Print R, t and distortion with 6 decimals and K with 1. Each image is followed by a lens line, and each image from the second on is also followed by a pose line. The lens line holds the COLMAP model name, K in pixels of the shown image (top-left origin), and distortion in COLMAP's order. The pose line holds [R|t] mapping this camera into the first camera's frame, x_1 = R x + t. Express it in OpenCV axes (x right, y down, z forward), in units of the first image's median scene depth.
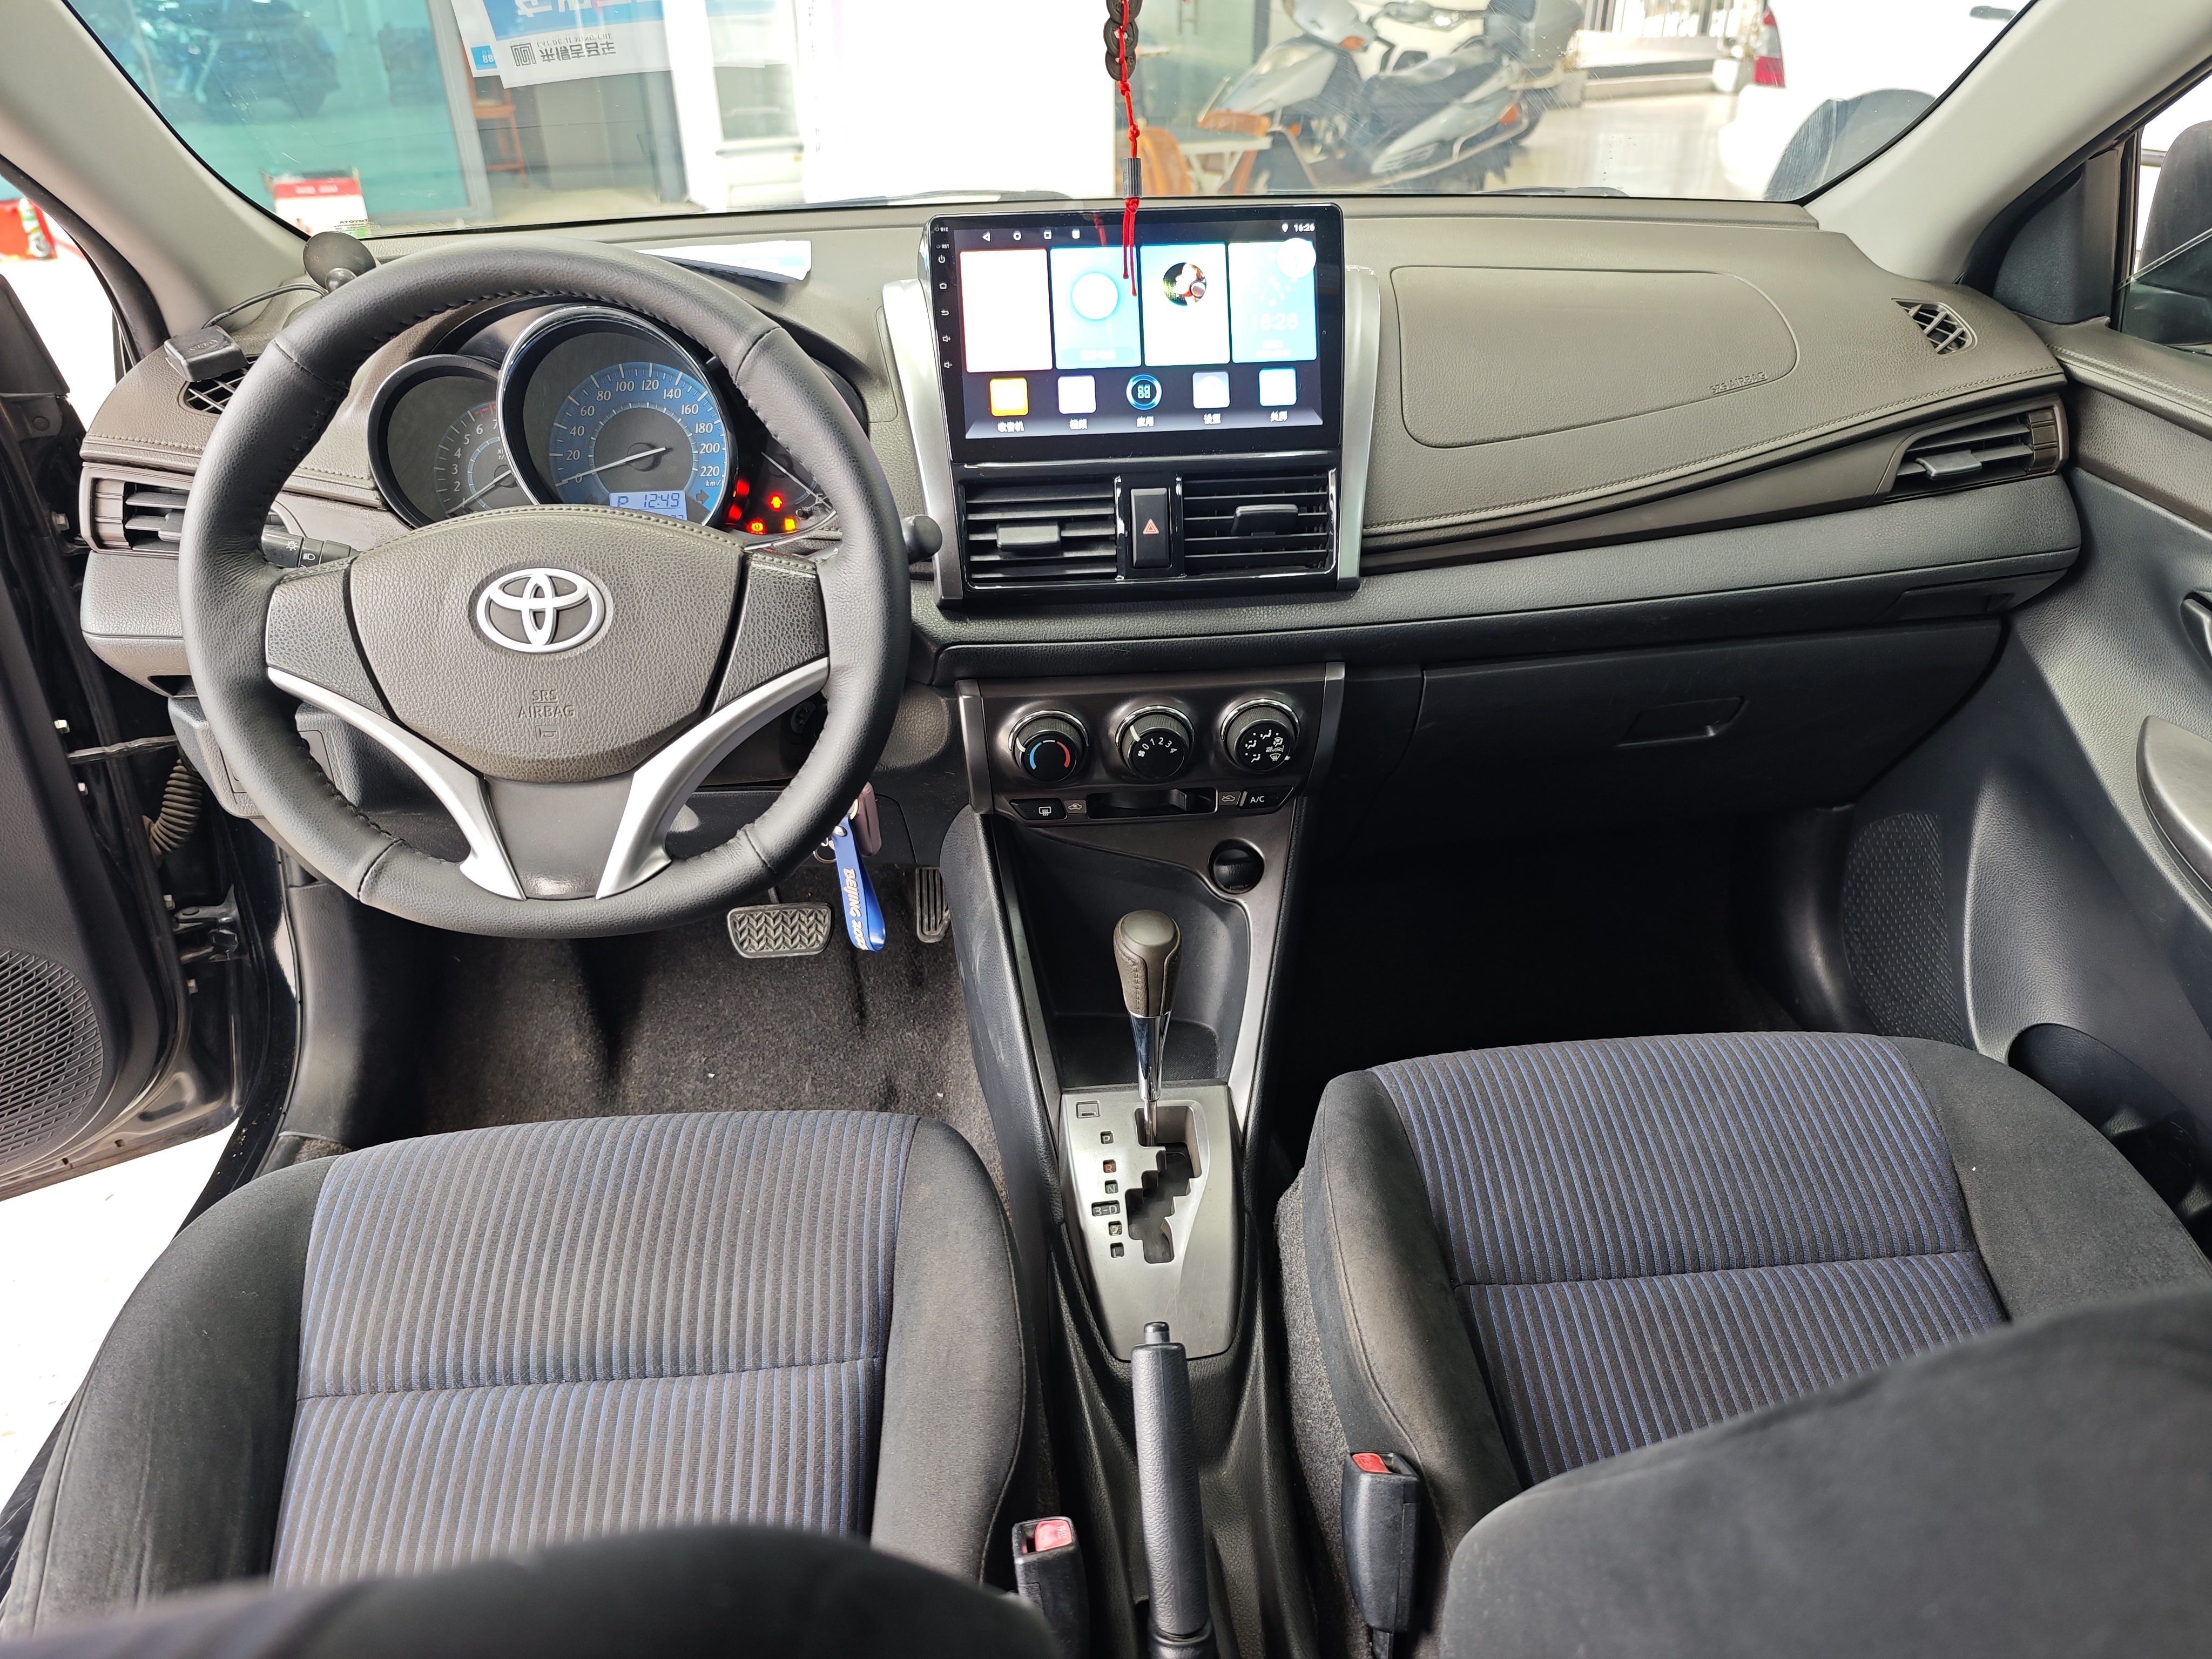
lens RADIAL K [[1494.2, 0, 1106.0], [0, 1494.2, 829.5], [0, 0, 1]] dist [0.000735, -0.000653]
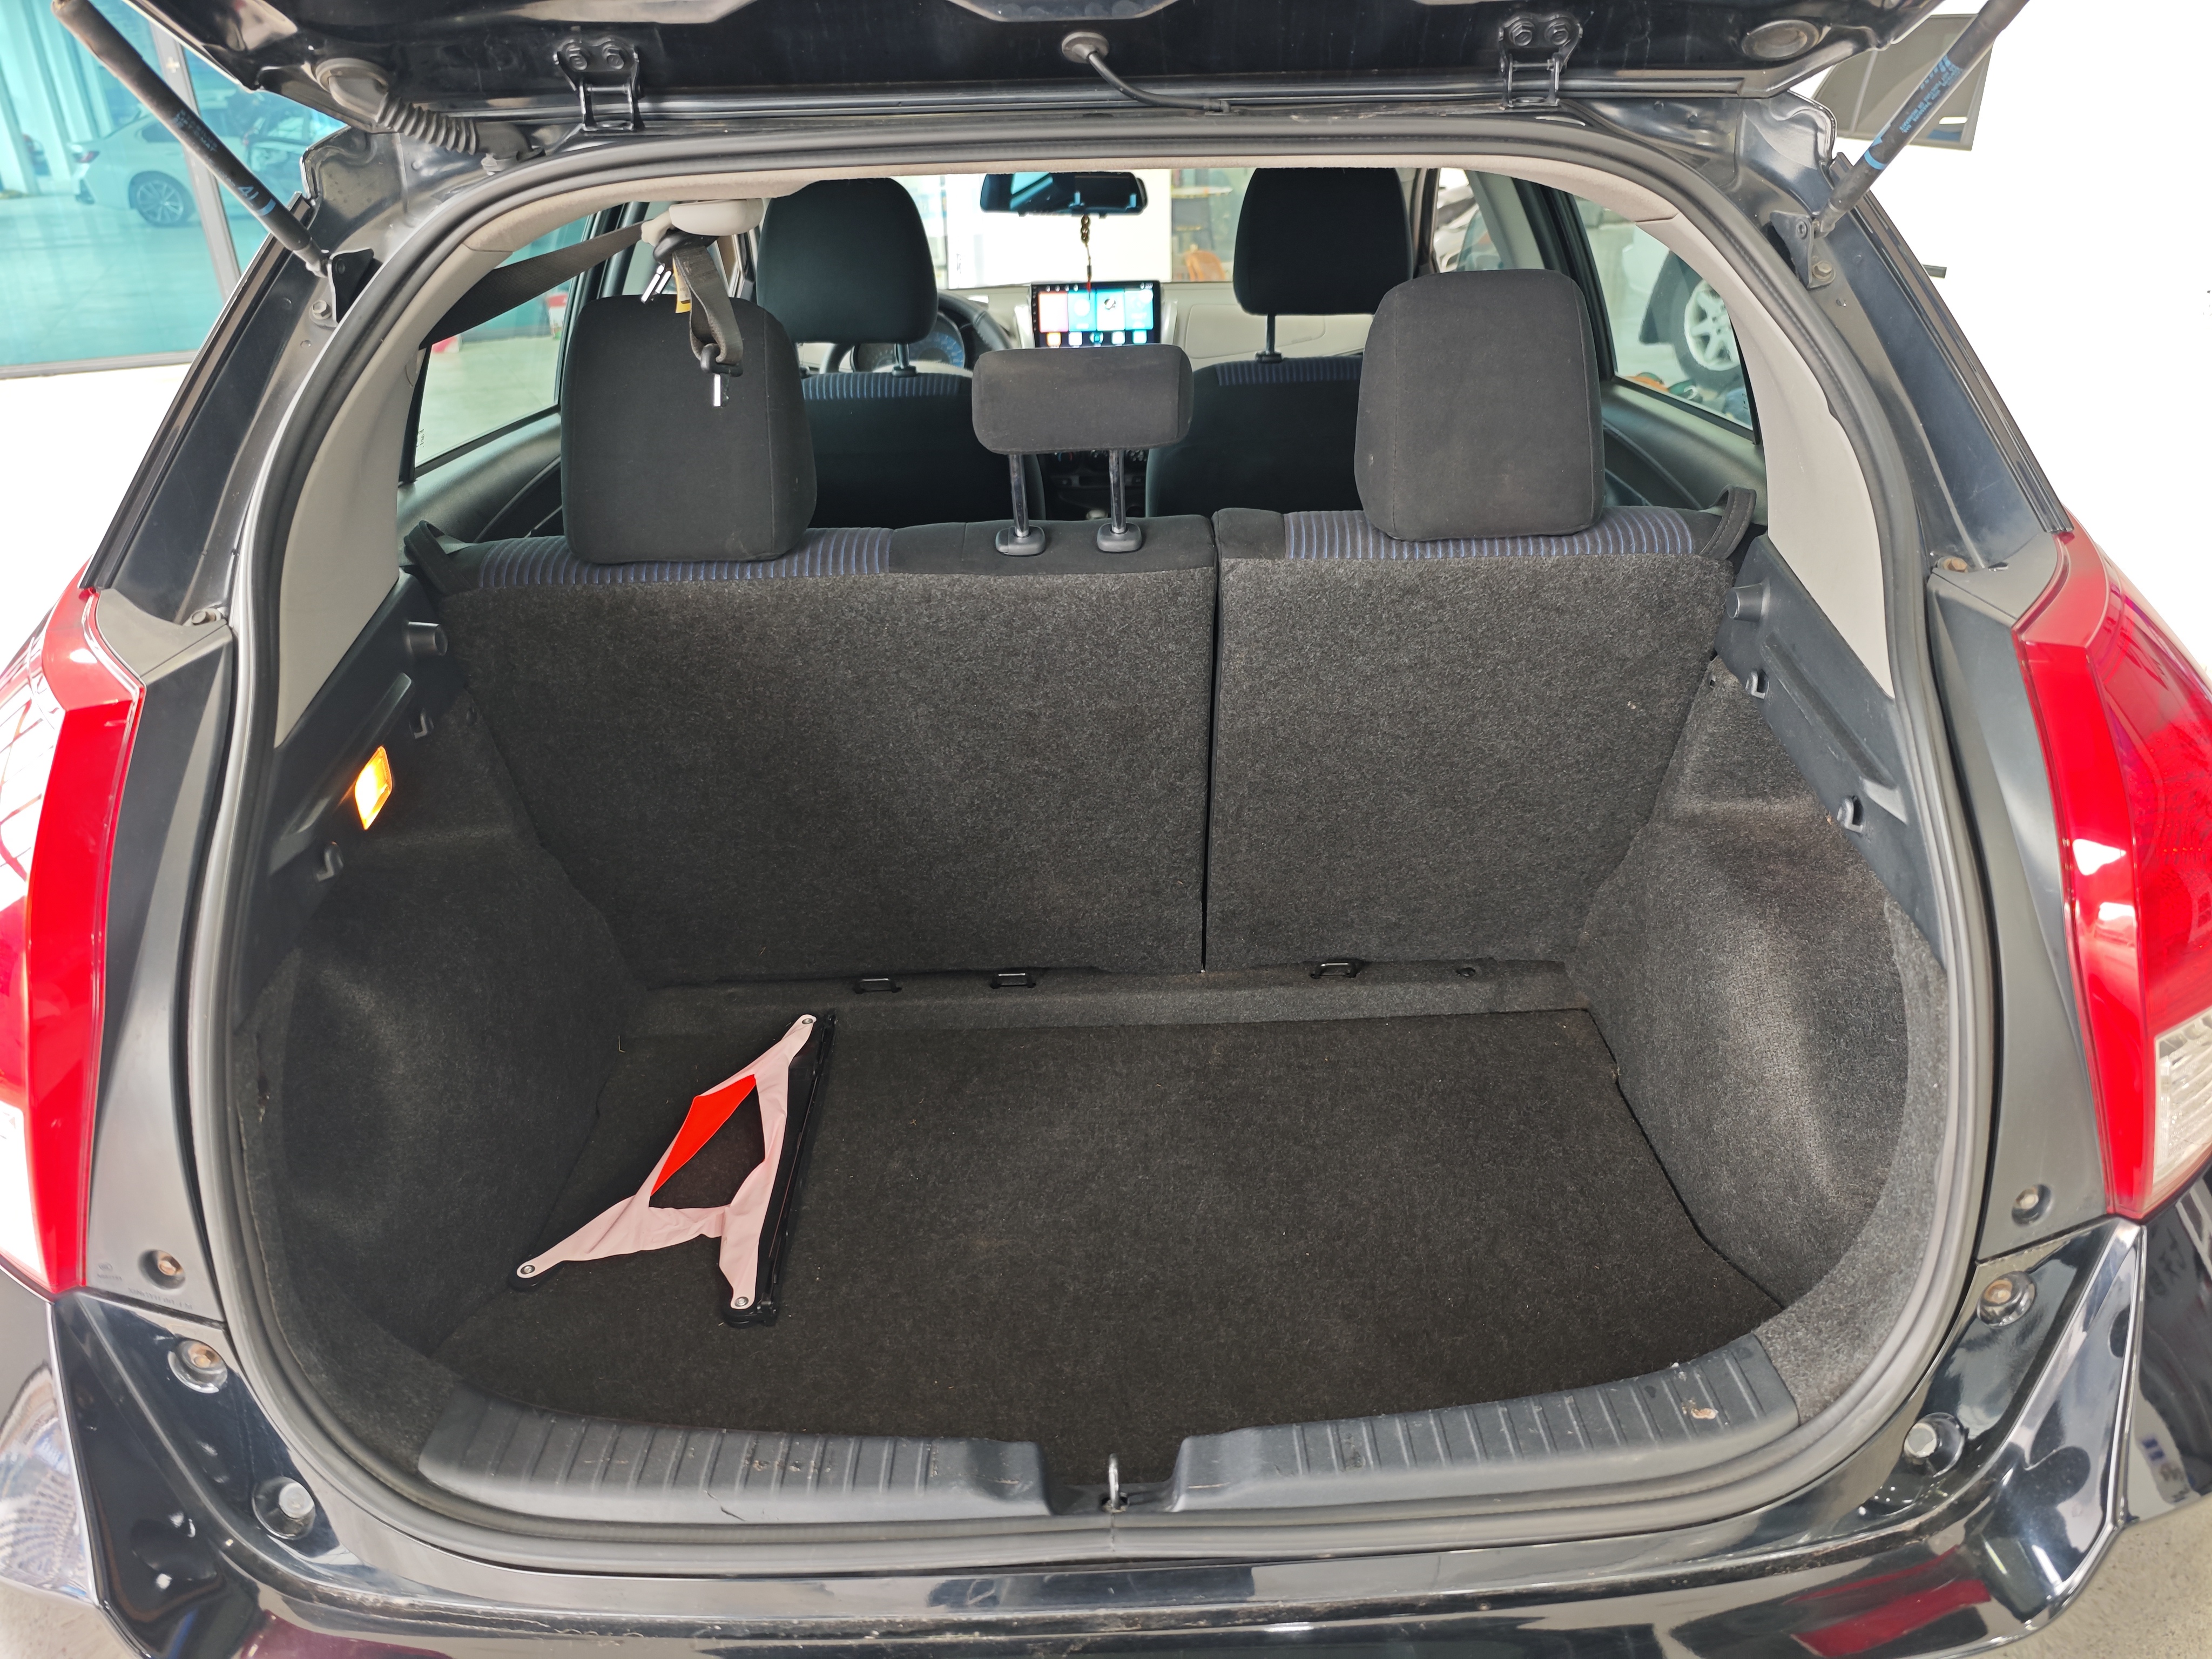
lens RADIAL K [[1494.2, 0, 1106.0], [0, 1494.2, 829.5], [0, 0, 1]] dist [0.000735, -0.000653]
pose [[0.998280, 0.020769, -0.054824, 0.234776], [-0.024321, 0.997594, -0.064924, 0.926116], [0.053344, 0.066146, 0.996383, -2.027157]]
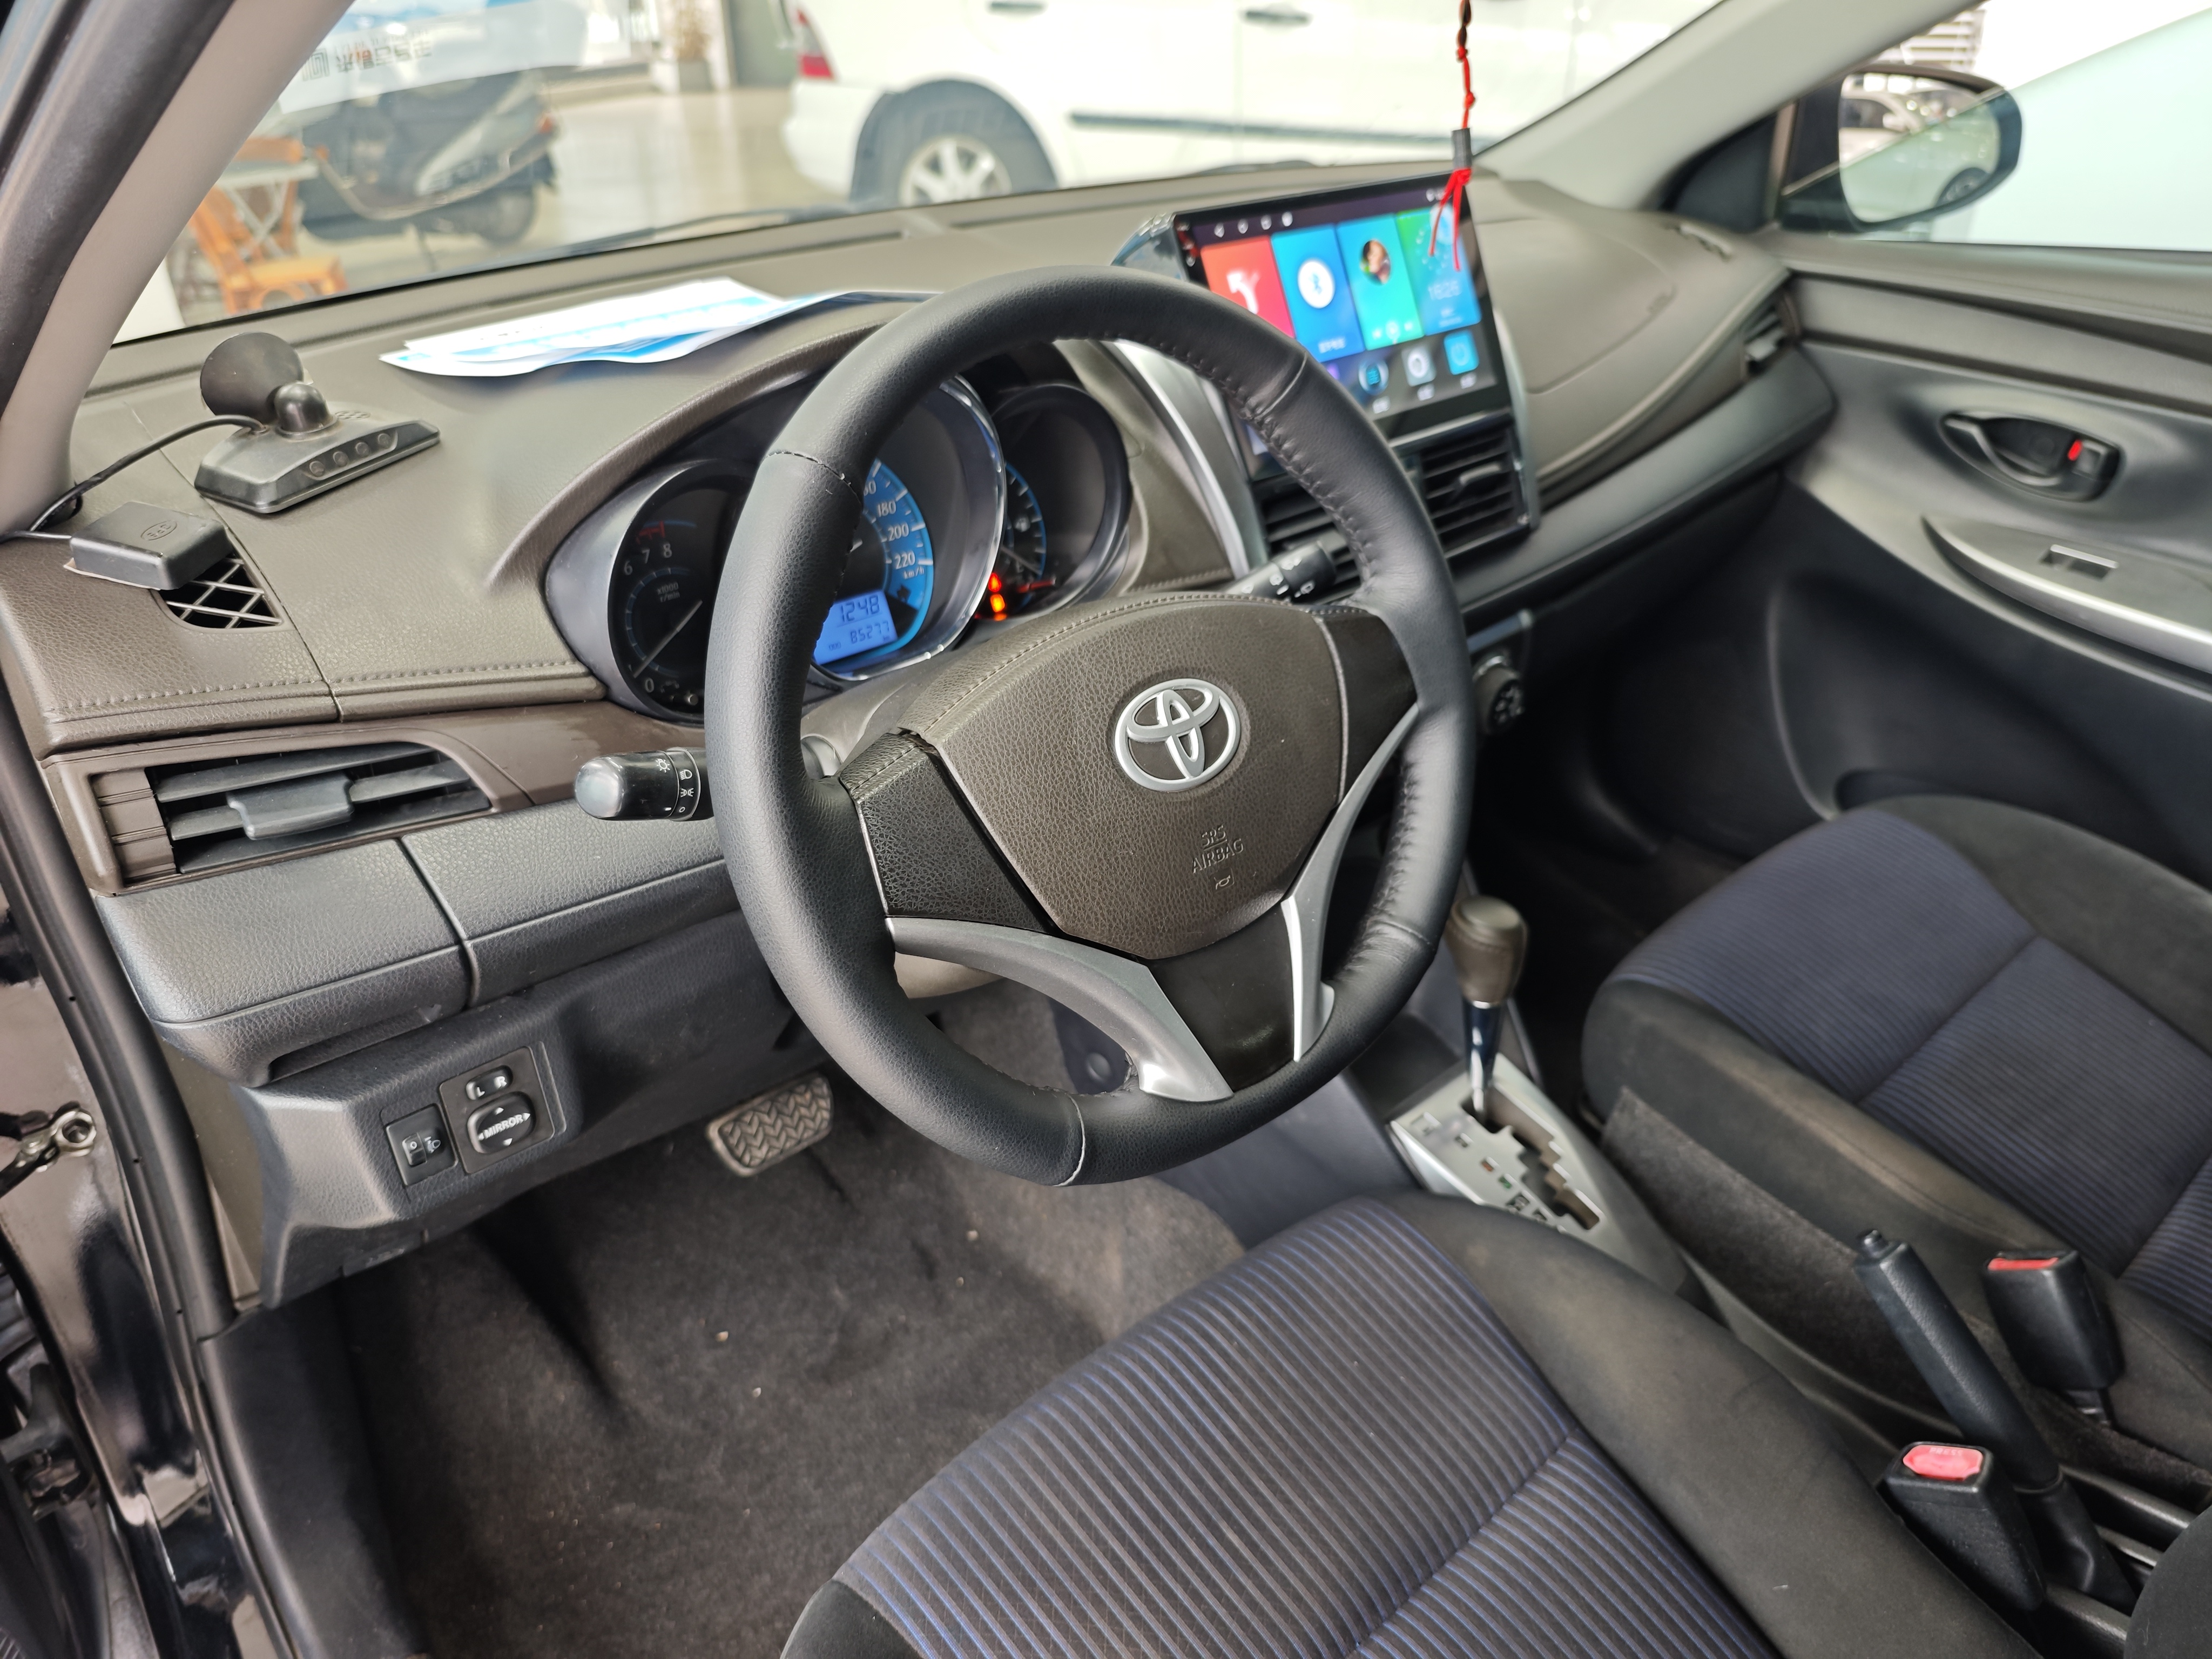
lens RADIAL K [[1526.3, 0, 1100.0], [0, 1526.3, 814.8], [0, 0, 1]] dist [0.002292, -0.000083]
pose [[0.801311, -0.292968, 0.521603, -0.696193], [0.303209, 0.950491, 0.068055, -0.143425], [-0.515717, 0.103621, 0.850469, 0.284877]]
